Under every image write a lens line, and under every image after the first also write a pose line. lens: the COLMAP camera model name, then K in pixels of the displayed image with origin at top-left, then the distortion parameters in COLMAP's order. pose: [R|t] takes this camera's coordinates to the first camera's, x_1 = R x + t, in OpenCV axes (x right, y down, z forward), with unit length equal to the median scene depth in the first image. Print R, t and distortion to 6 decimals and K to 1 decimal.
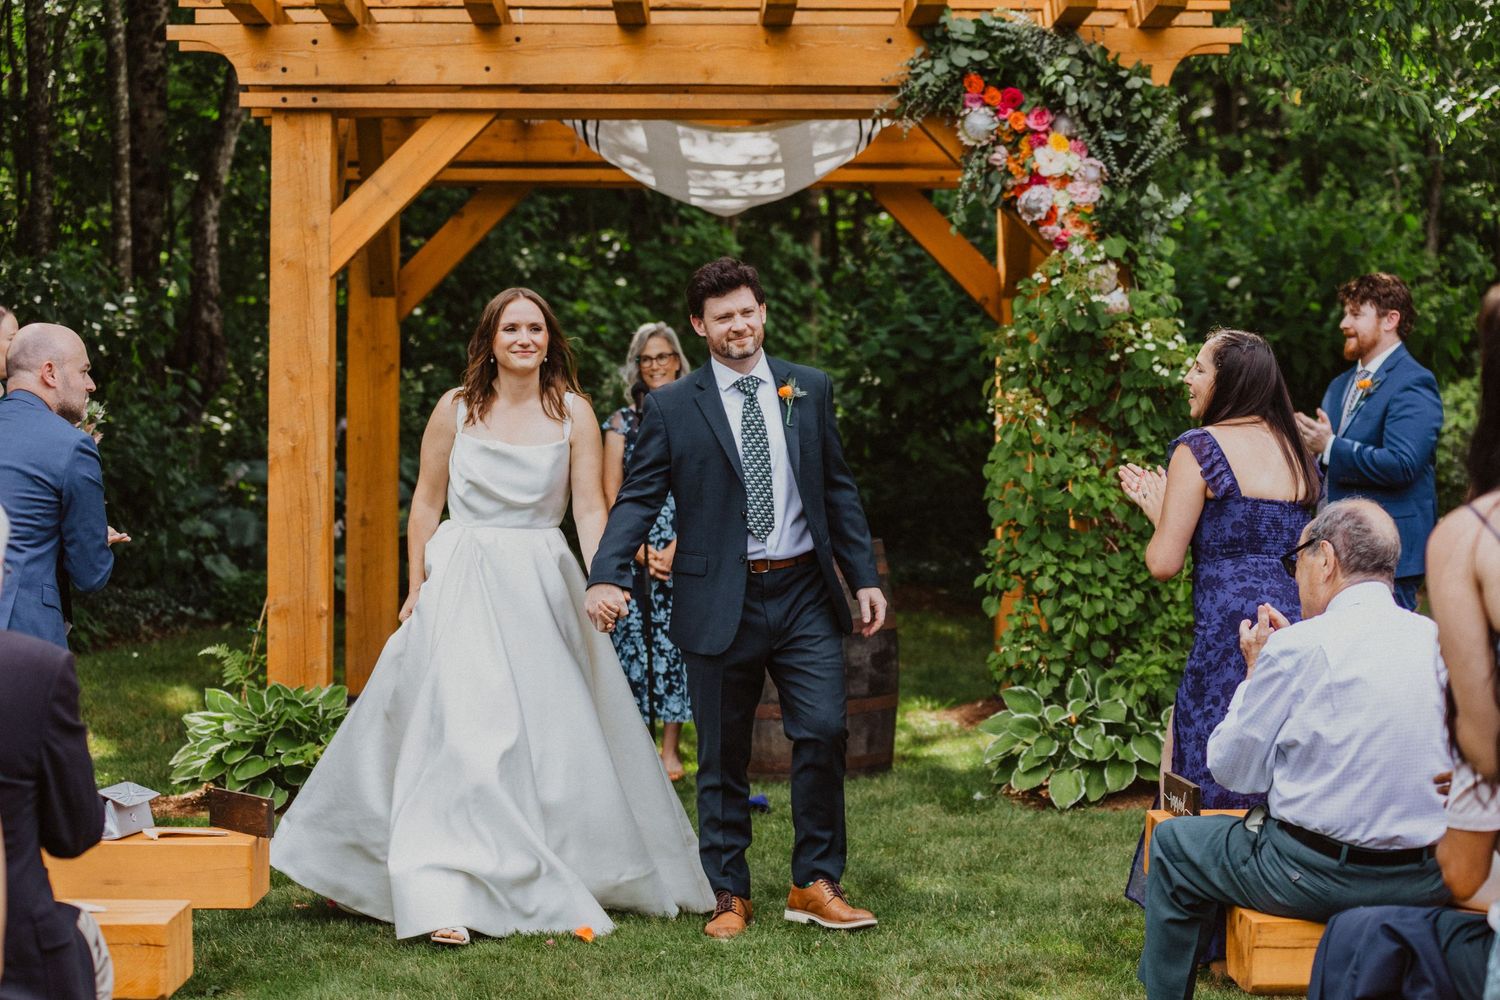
lens RADIAL K [[3236.7, 0, 750.0], [0, 3236.7, 500.0], [0, 0, 1]] dist [-0.105235, -0.350733]
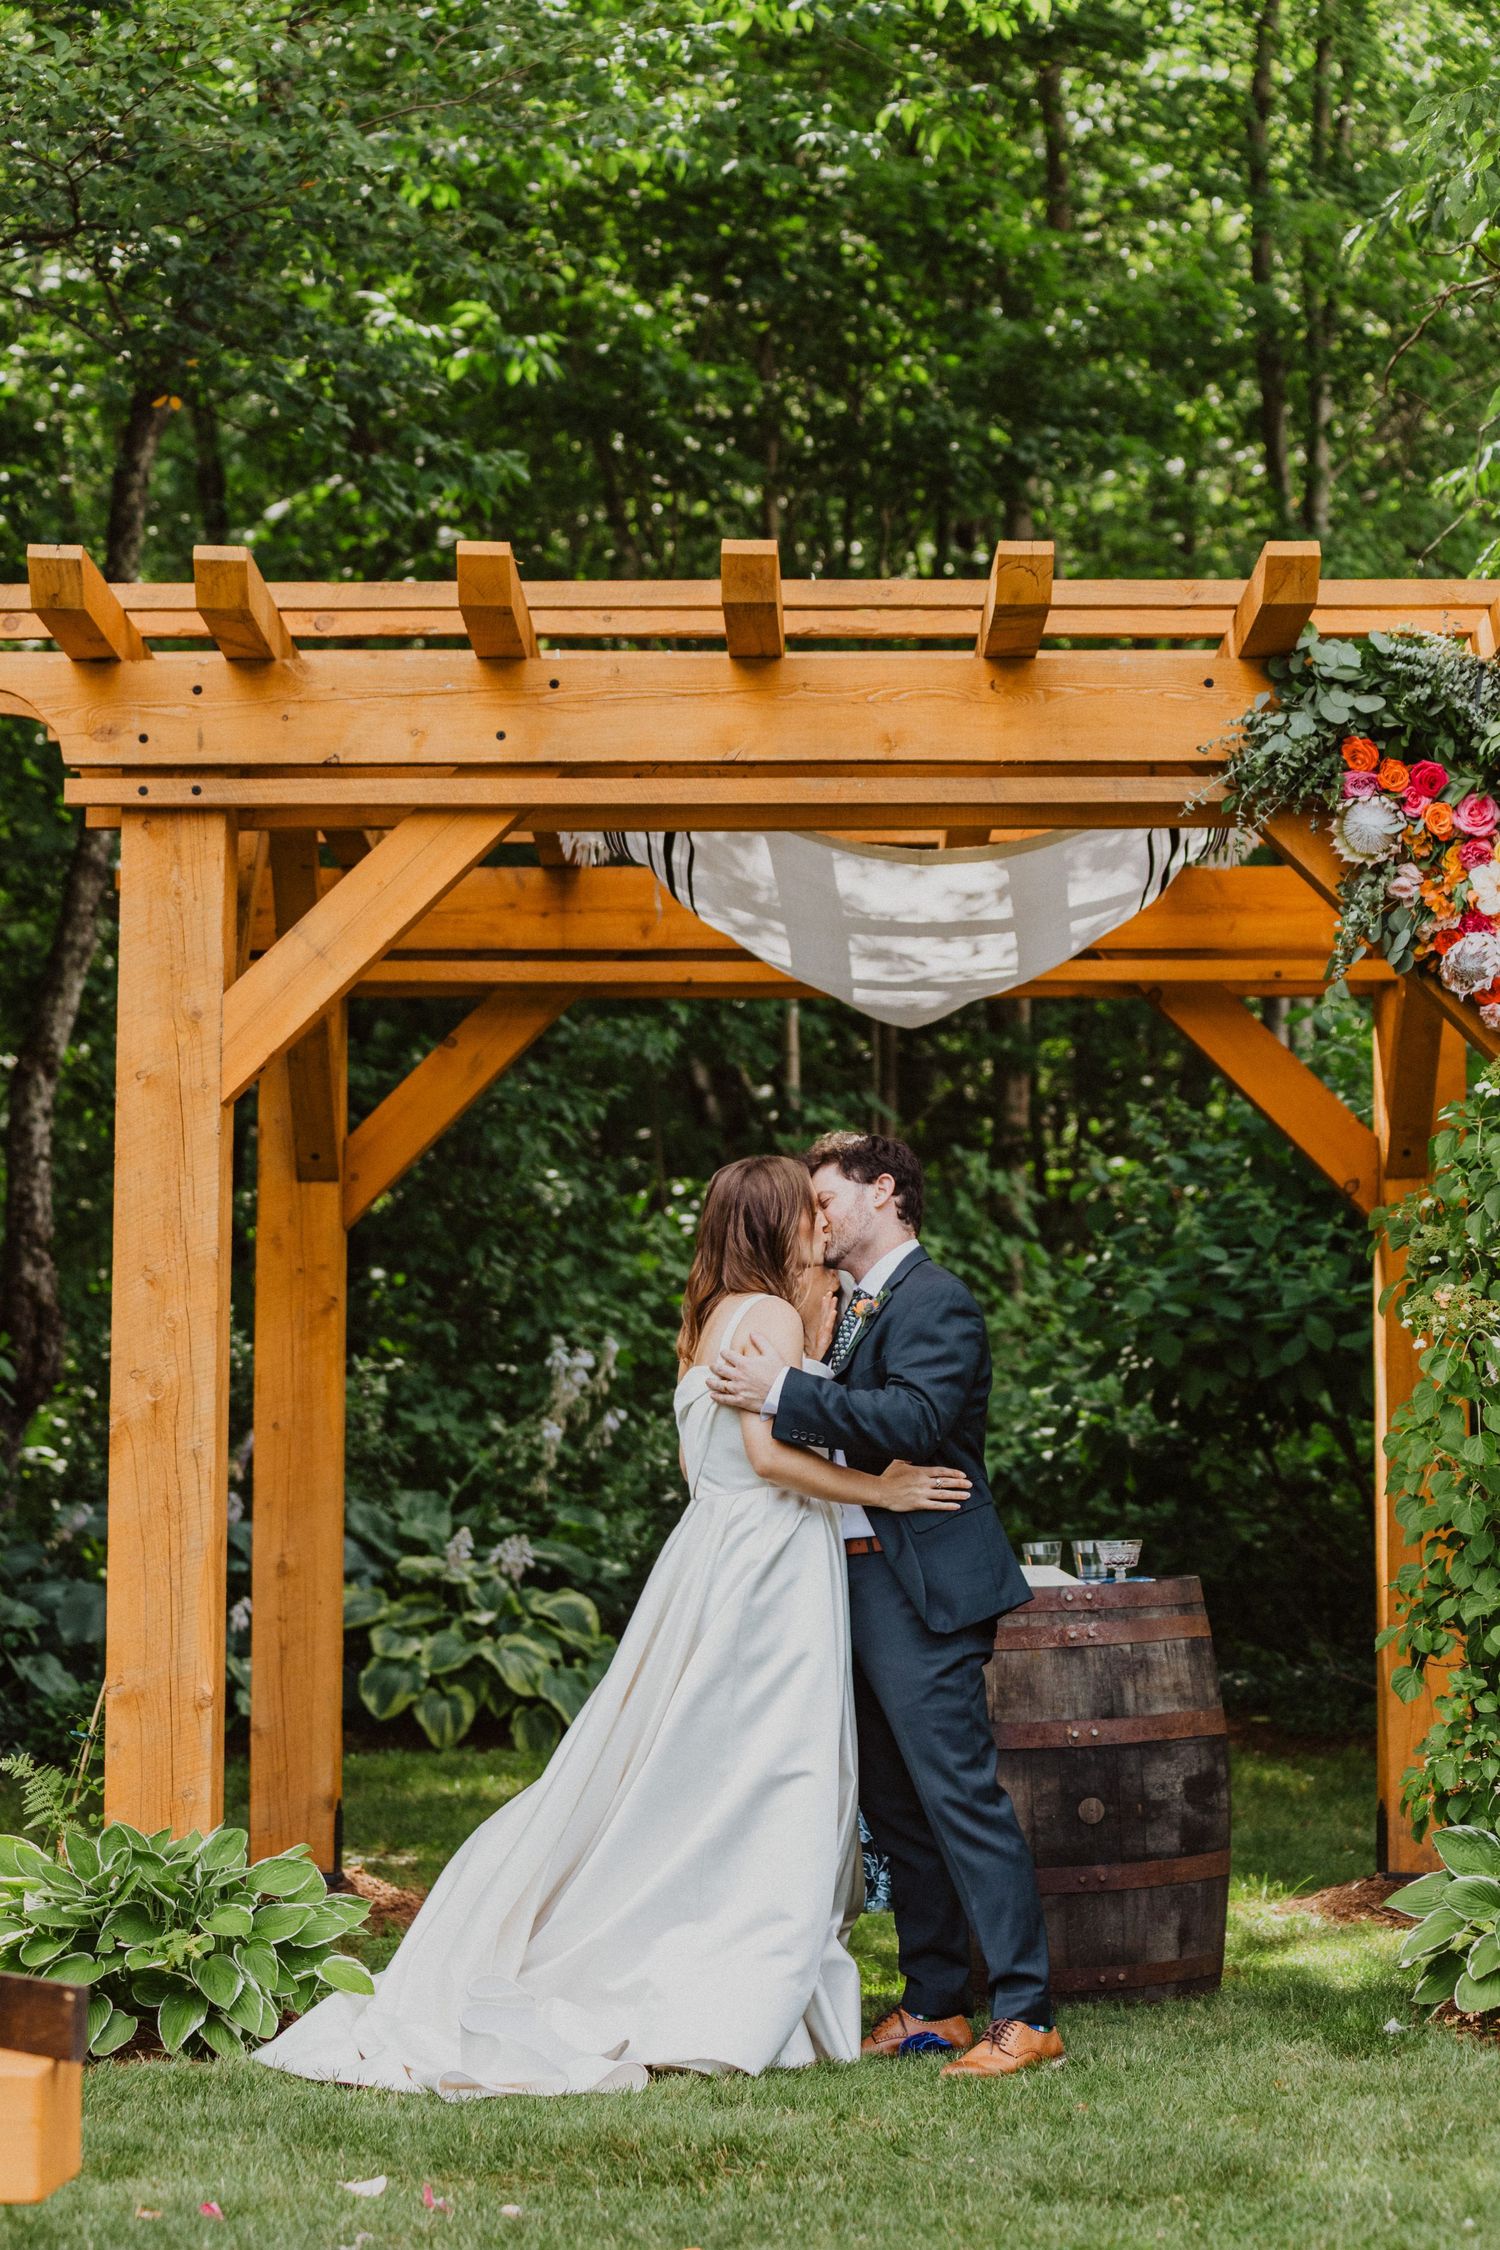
lens RADIAL K [[4855.0, 0, 750.0], [0, 4855.0, 1125.0], [0, 0, 1]] dist [-0.105235, -0.350733]
pose [[0.999637, -0.006524, -0.026147, -0.015704], [0.003552, 0.993684, -0.112158, 0.030274], [0.026714, 0.112024, 0.993346, 0.161585]]
